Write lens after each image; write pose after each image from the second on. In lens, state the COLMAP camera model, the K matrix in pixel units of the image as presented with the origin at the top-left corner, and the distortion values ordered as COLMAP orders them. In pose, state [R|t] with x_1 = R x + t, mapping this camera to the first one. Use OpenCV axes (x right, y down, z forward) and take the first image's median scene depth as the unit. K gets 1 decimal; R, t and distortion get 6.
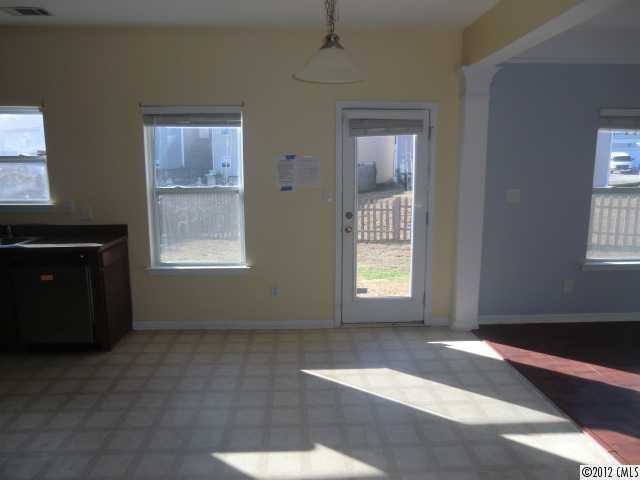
lens RADIAL K [[457.9, 0, 323.8], [0, 457.9, 238.8], [0, 0, 1]] dist [-0.010955, 0.004678]
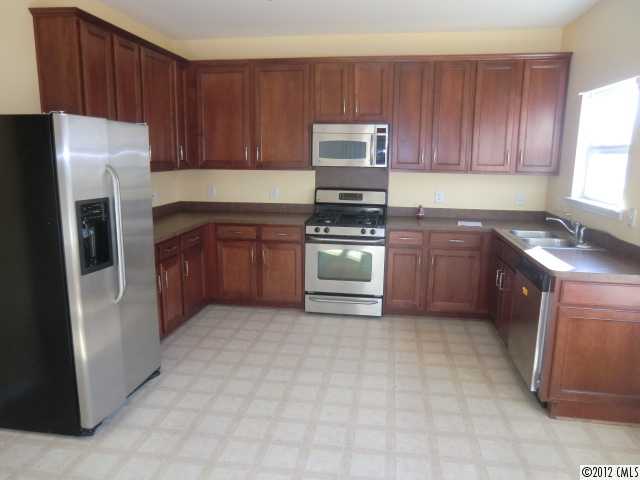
lens RADIAL K [[457.9, 0, 320.1], [0, 457.9, 238.5], [0, 0, 1]] dist [-0.010955, 0.004678]
pose [[-0.218499, 0.168077, -0.961253, 0.204887], [-0.161799, 0.965181, 0.205542, -0.093638], [0.962330, 0.200440, -0.183696, 0.587691]]
